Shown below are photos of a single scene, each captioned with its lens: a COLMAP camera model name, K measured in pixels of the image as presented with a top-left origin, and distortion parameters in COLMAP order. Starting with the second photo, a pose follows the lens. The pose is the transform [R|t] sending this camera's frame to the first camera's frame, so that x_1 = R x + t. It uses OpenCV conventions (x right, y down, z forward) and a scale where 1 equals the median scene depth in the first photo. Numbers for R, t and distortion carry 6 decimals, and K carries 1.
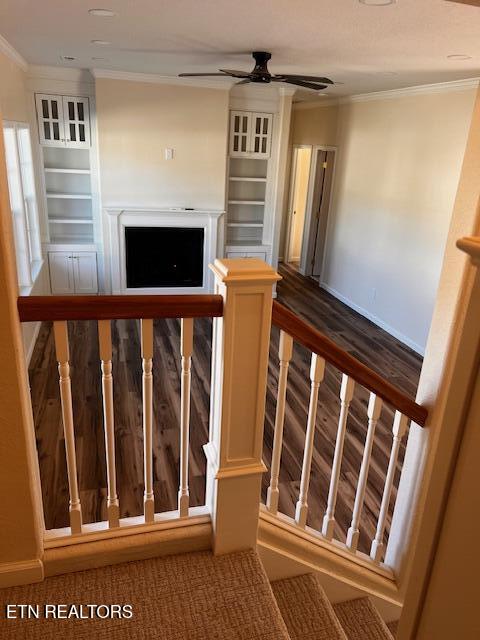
lens RADIAL K [[484.2, 0, 248.6], [0, 484.2, 319.1], [0, 0, 1]] dist [-0.004529, -0.005257]
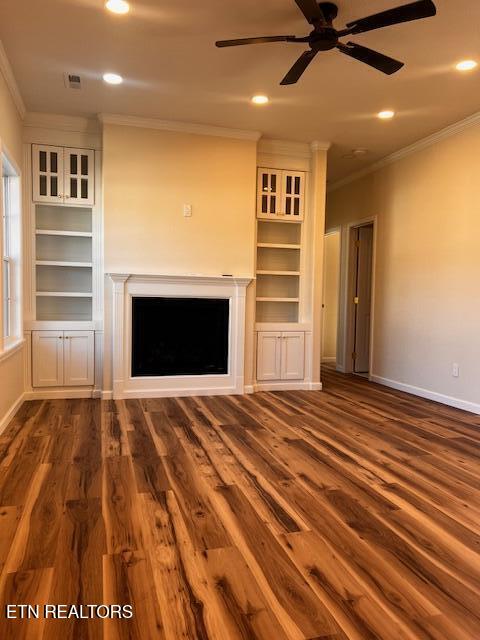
lens RADIAL K [[485.7, 0, 238.2], [0, 485.7, 322.0], [0, 0, 1]] dist [0.024806, -0.040617]
pose [[0.999273, -0.037490, -0.006884, -0.077474], [0.033846, 0.955779, -0.292131, 0.088971], [0.017531, 0.291685, 0.956354, 0.251880]]
